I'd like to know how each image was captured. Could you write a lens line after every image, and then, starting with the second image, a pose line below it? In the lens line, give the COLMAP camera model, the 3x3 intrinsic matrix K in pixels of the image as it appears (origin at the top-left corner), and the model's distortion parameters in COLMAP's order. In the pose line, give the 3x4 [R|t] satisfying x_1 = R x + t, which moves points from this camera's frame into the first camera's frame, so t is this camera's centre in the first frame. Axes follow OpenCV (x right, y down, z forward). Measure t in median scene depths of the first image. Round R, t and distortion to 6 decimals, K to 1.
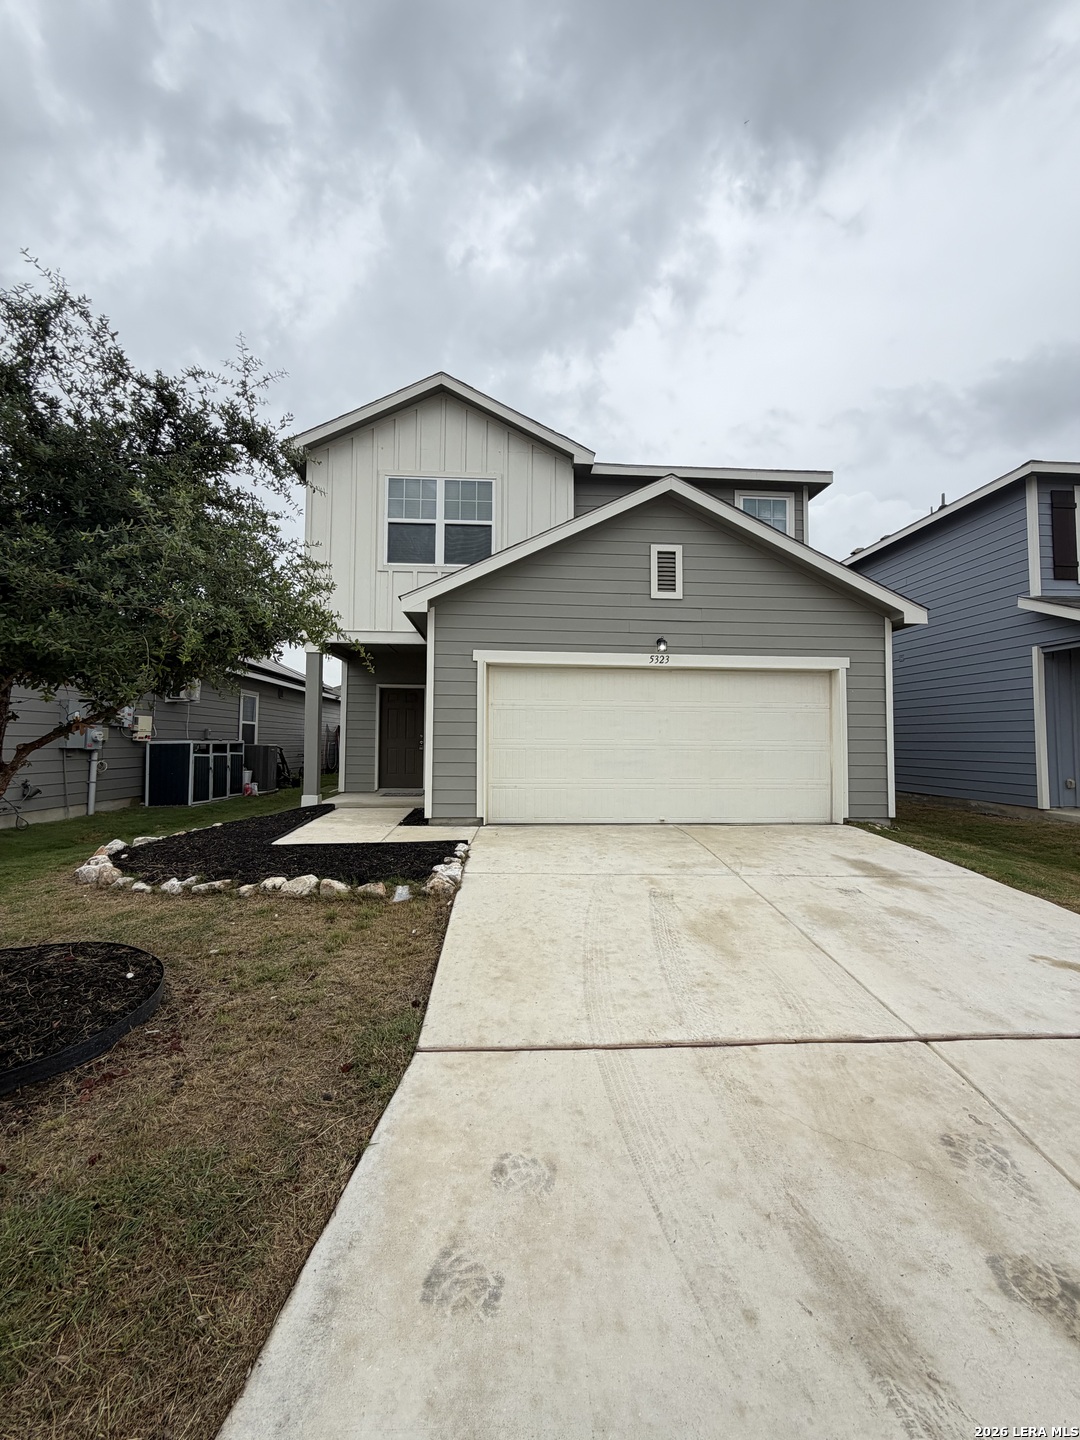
lens RADIAL K [[573.2, 0, 537.3], [0, 573.2, 715.7], [0, 0, 1]] dist [-0.000534, 0.000267]
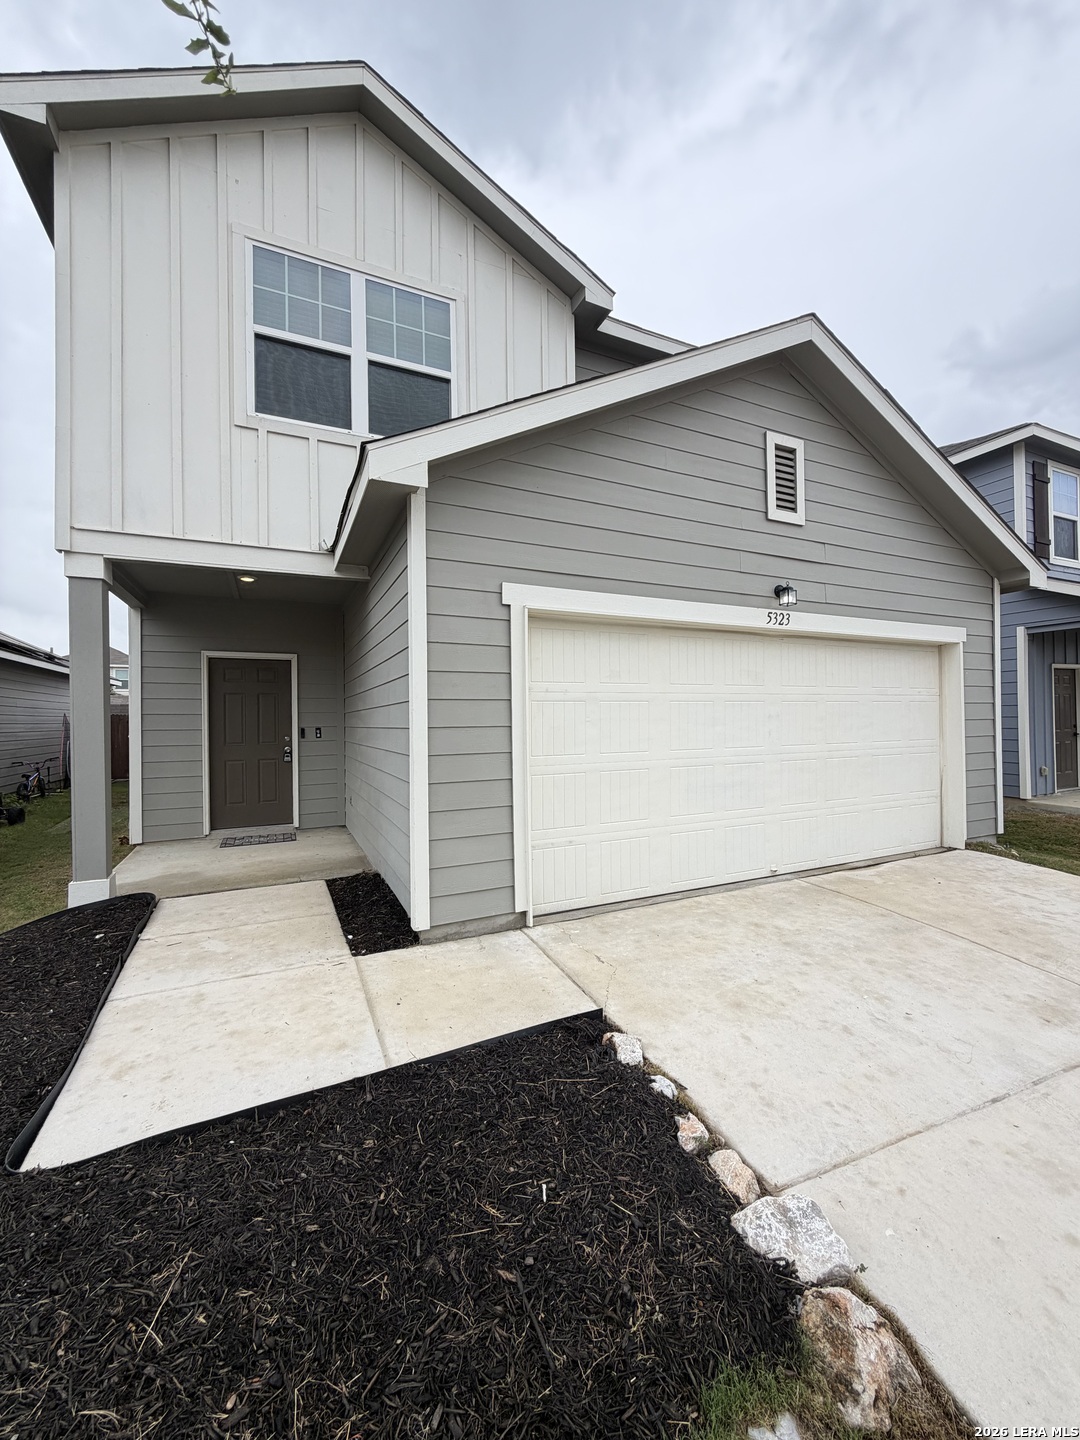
lens RADIAL K [[573.2, 0, 539.0], [0, 573.2, 715.5], [0, 0, 1]] dist [-0.000534, 0.000267]
pose [[0.931824, -0.016735, 0.362524, -0.254748], [0.002550, 0.999213, 0.039573, -0.017527], [-0.362901, -0.035951, 0.931134, 0.496836]]
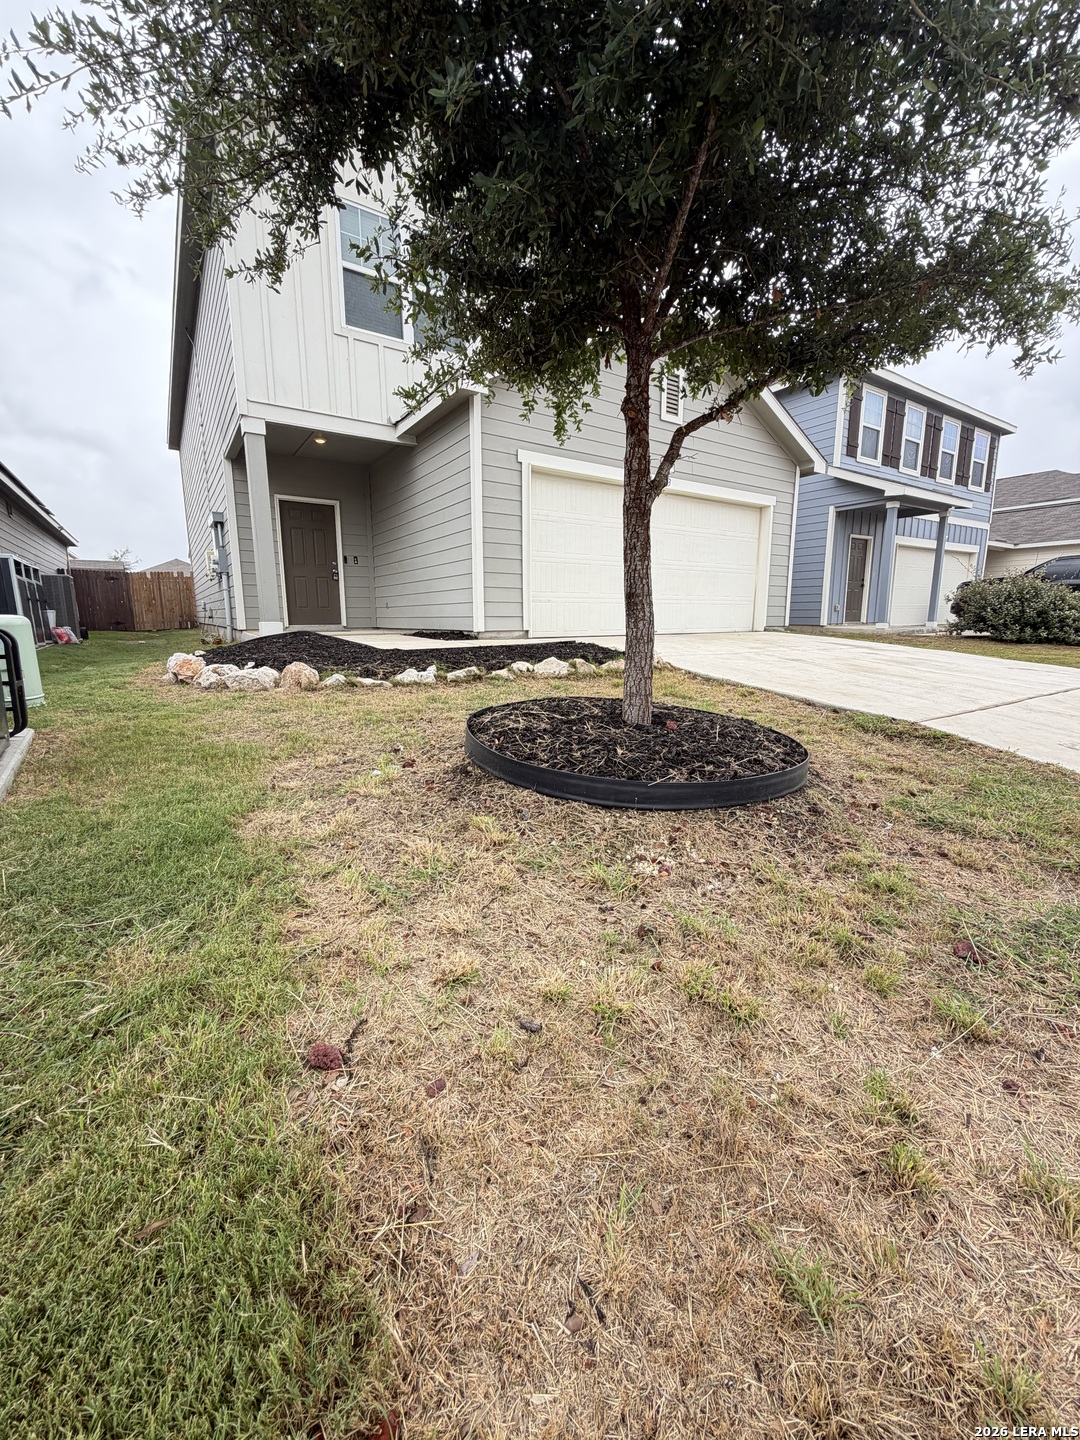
lens RADIAL K [[573.2, 0, 535.6], [0, 573.2, 717.3], [0, 0, 1]] dist [-0.000534, 0.000267]
pose [[0.871002, -0.094109, 0.482182, -0.552133], [-0.014438, 0.976154, 0.216600, 0.103714], [-0.491067, -0.195620, 0.848873, 0.109337]]
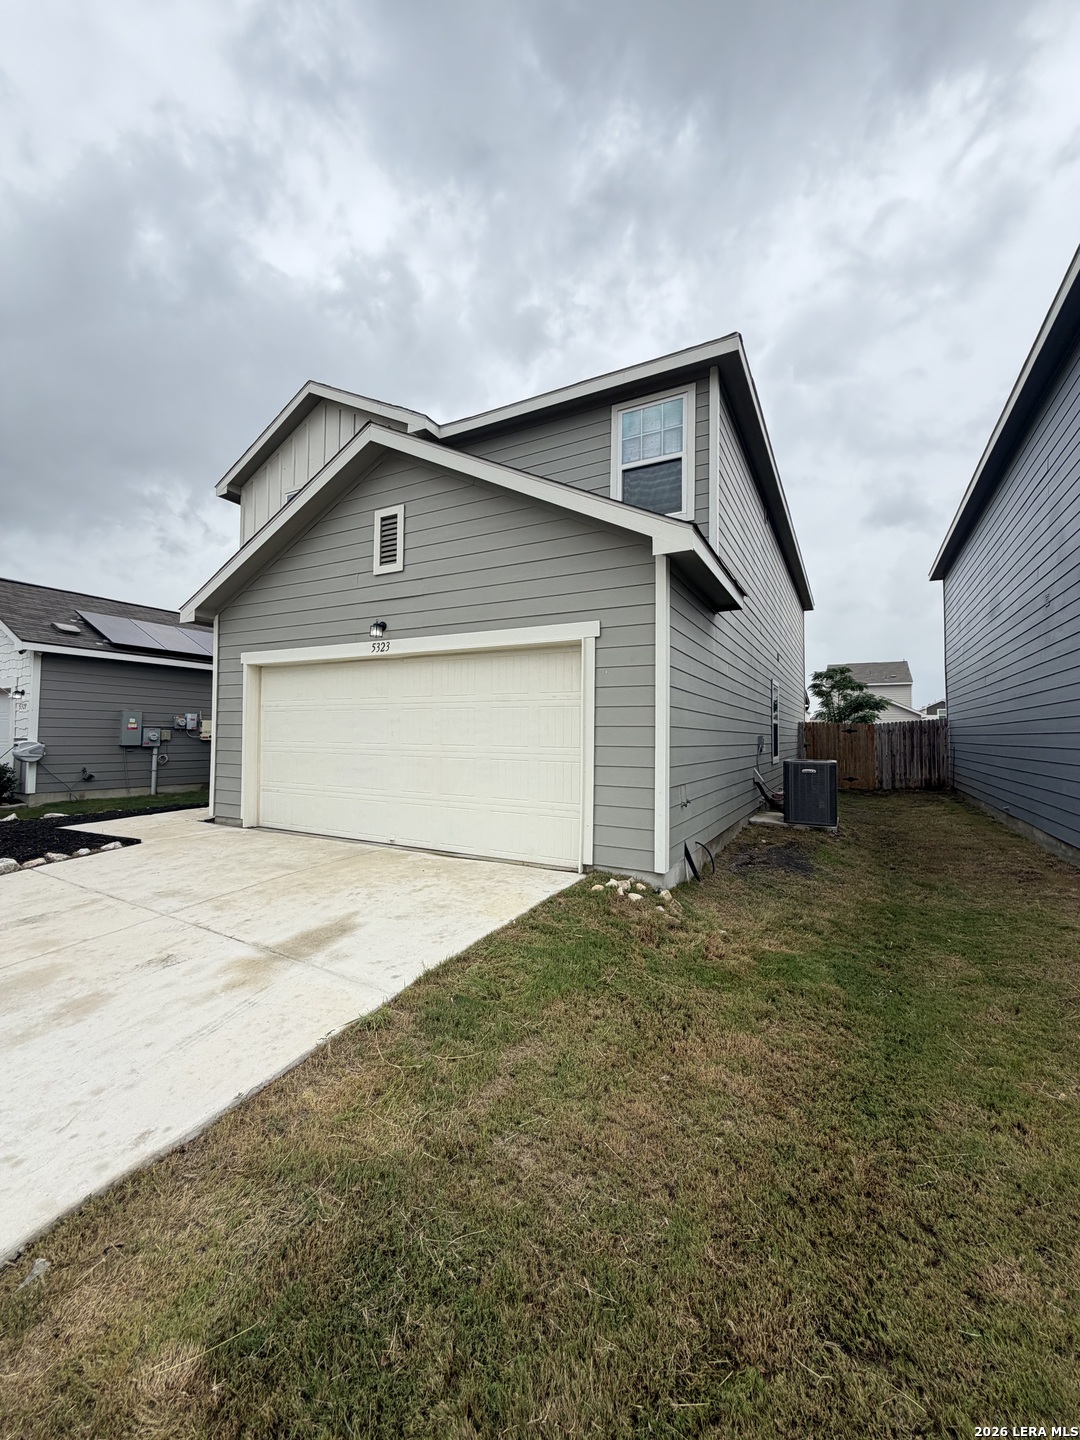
lens RADIAL K [[573.2, 0, 533.4], [0, 573.2, 715.3], [0, 0, 1]] dist [-0.000534, 0.000267]
pose [[0.843151, -0.017419, -0.537395, 0.829732], [0.020966, 0.999780, 0.000487, 0.004976], [0.537268, -0.011678, 0.843331, 0.406454]]
